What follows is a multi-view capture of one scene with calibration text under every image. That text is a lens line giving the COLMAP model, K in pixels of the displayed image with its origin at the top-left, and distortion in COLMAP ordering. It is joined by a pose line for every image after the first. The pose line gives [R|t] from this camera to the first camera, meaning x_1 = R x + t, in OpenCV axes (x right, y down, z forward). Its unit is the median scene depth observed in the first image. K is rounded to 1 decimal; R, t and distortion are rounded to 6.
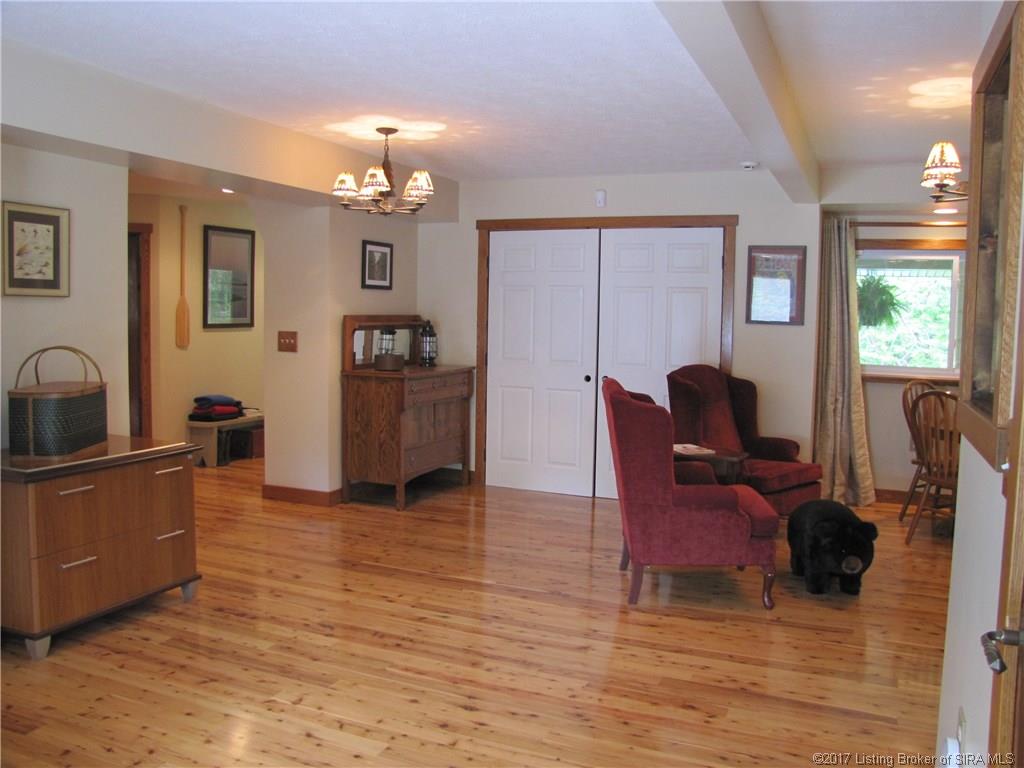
lens RADIAL K [[849.3, 0, 511.3], [0, 849.3, 376.0], [0, 0, 1]] dist [-0.176127, 0.144069]
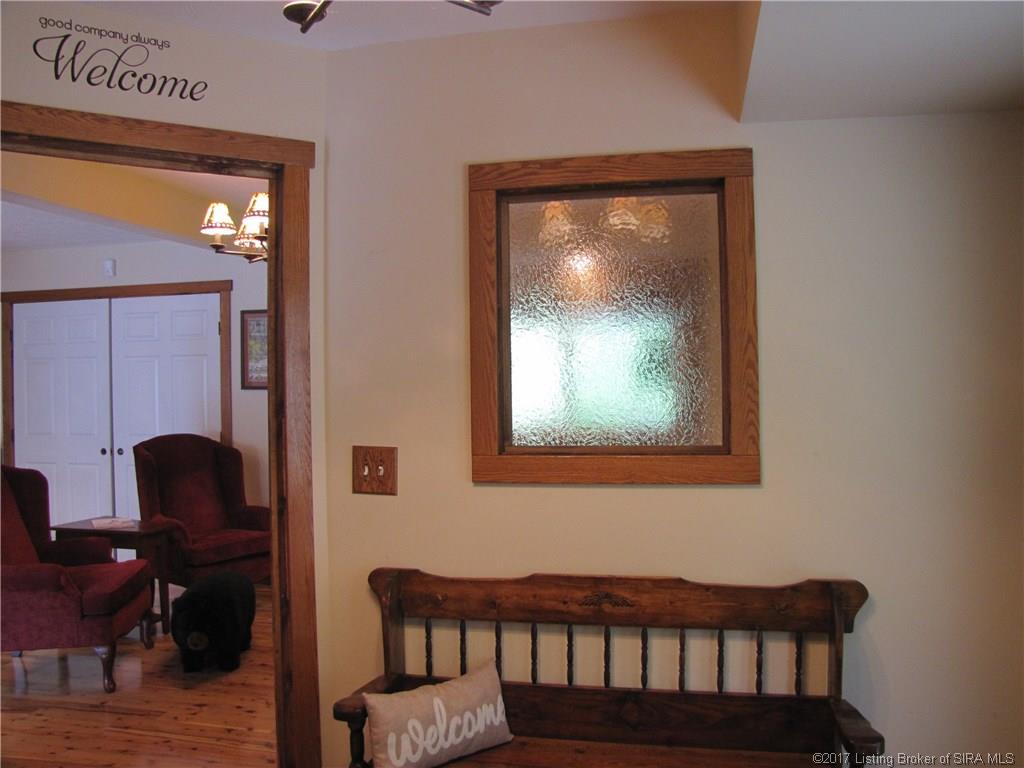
lens RADIAL K [[849.3, 0, 515.3], [0, 849.3, 379.8], [0, 0, 1]] dist [-0.176127, 0.144069]
pose [[0.980325, -0.033961, 0.194445, 0.509825], [0.047138, 0.996865, -0.063544, 0.003878], [-0.191677, 0.071459, 0.978853, -0.022747]]
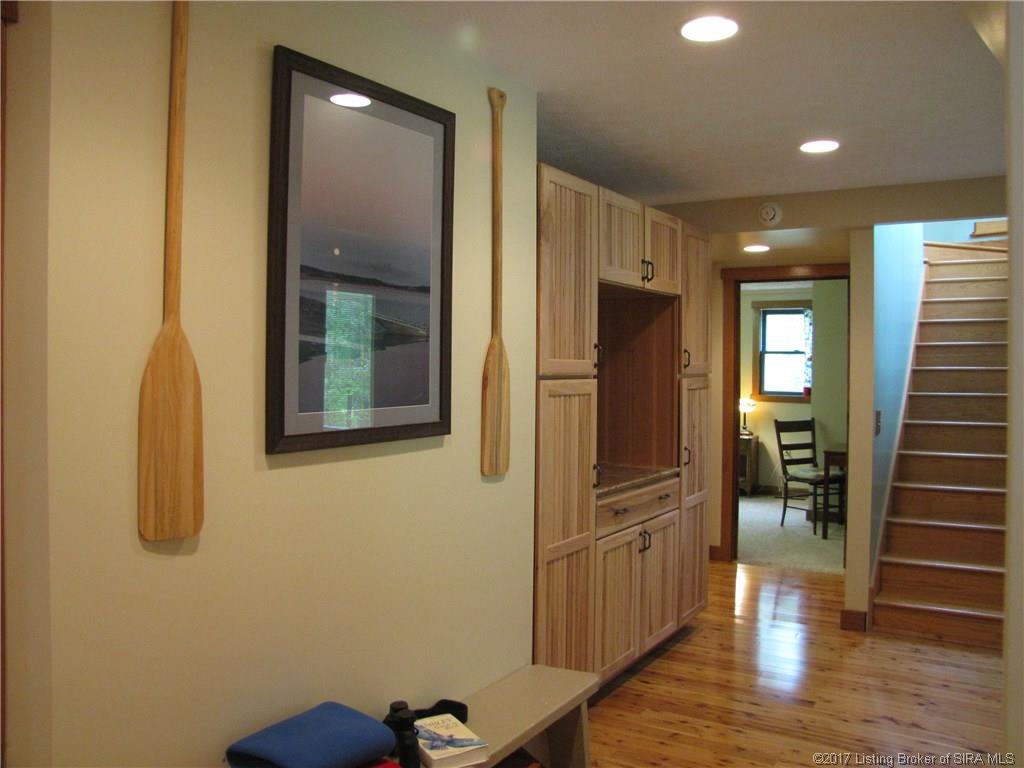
lens RADIAL K [[849.3, 0, 512.1], [0, 849.3, 380.6], [0, 0, 1]] dist [-0.176127, 0.144069]
pose [[0.988107, -0.005307, -0.153678, -0.415973], [-0.002779, 0.998625, -0.052358, -0.107029], [0.153745, 0.052162, 0.986733, 1.221593]]
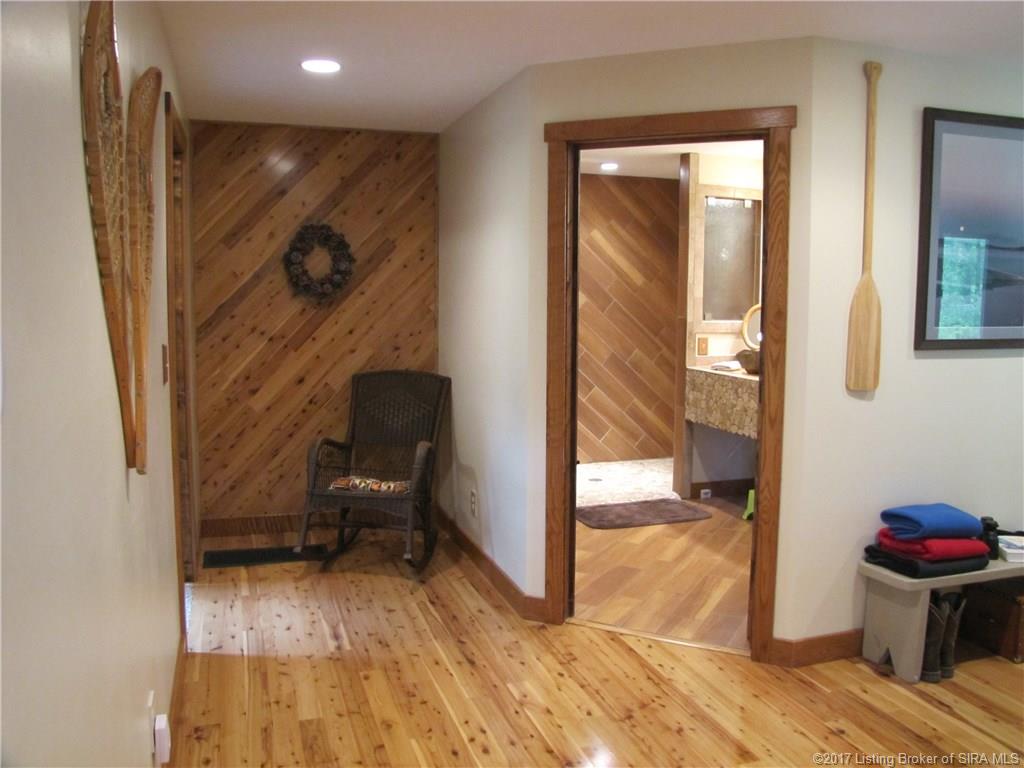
lens RADIAL K [[849.3, 0, 507.3], [0, 849.3, 384.6], [0, 0, 1]] dist [-0.176127, 0.144069]
pose [[0.663131, 0.061673, -0.745958, -0.307867], [-0.046995, 0.998064, 0.040739, -0.075081], [0.747027, 0.008041, 0.664745, 0.893565]]
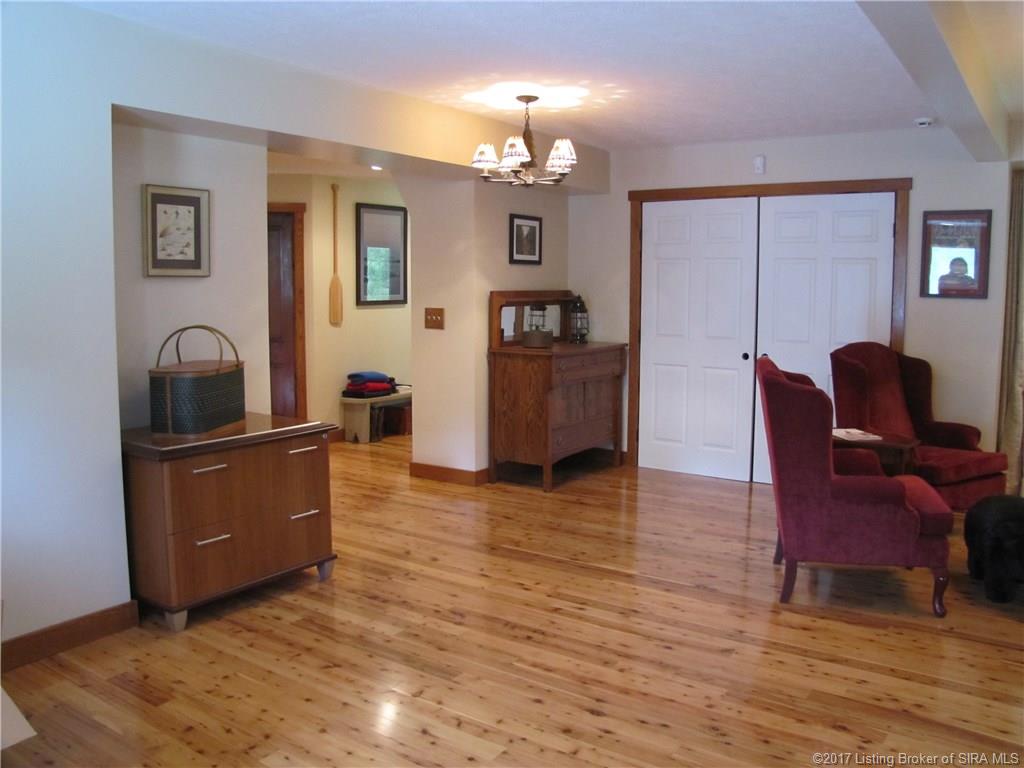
lens RADIAL K [[849.3, 0, 516.3], [0, 849.3, 368.6], [0, 0, 1]] dist [-0.176127, 0.144069]
pose [[0.981798, 0.004445, -0.189876, 0.022803], [-0.000572, 0.999791, 0.020449, -0.003259], [0.189927, -0.019968, 0.981595, 0.049083]]
